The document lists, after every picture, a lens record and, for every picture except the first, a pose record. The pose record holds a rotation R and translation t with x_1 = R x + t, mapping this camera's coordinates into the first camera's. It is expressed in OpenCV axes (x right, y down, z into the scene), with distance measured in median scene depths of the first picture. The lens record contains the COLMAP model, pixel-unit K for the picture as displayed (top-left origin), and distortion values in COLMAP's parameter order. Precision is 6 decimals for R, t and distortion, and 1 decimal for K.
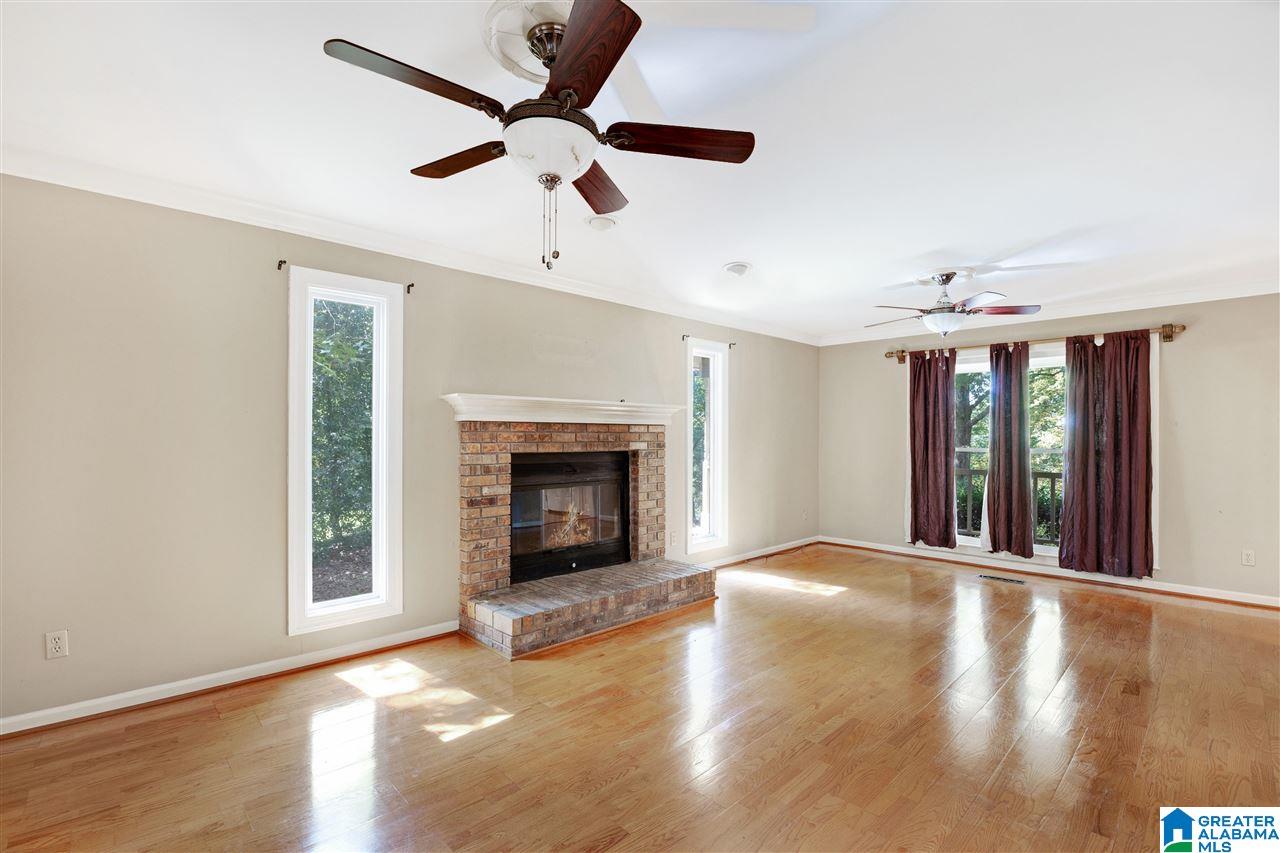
lens RADIAL K [[568.0, 0, 633.6], [0, 568.0, 429.6], [0, 0, 1]] dist [-0.035712, 0.000157]
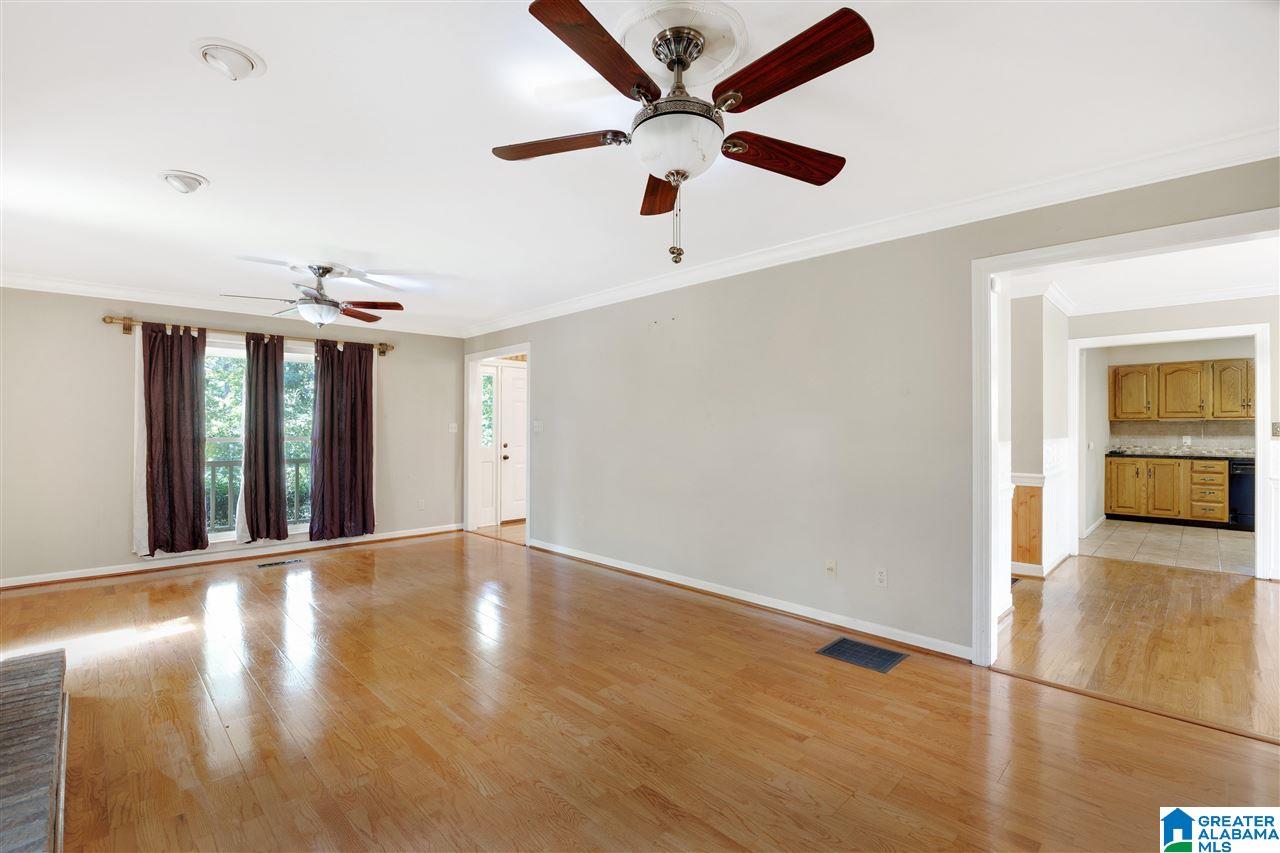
lens RADIAL K [[568.0, 0, 633.6], [0, 568.0, 429.6], [0, 0, 1]] dist [-0.035712, 0.000157]
pose [[-0.025280, -0.007015, 0.999656, -0.375005], [-0.012218, 0.999903, 0.006708, 0.004385], [-0.999606, -0.012044, -0.025363, 0.355367]]
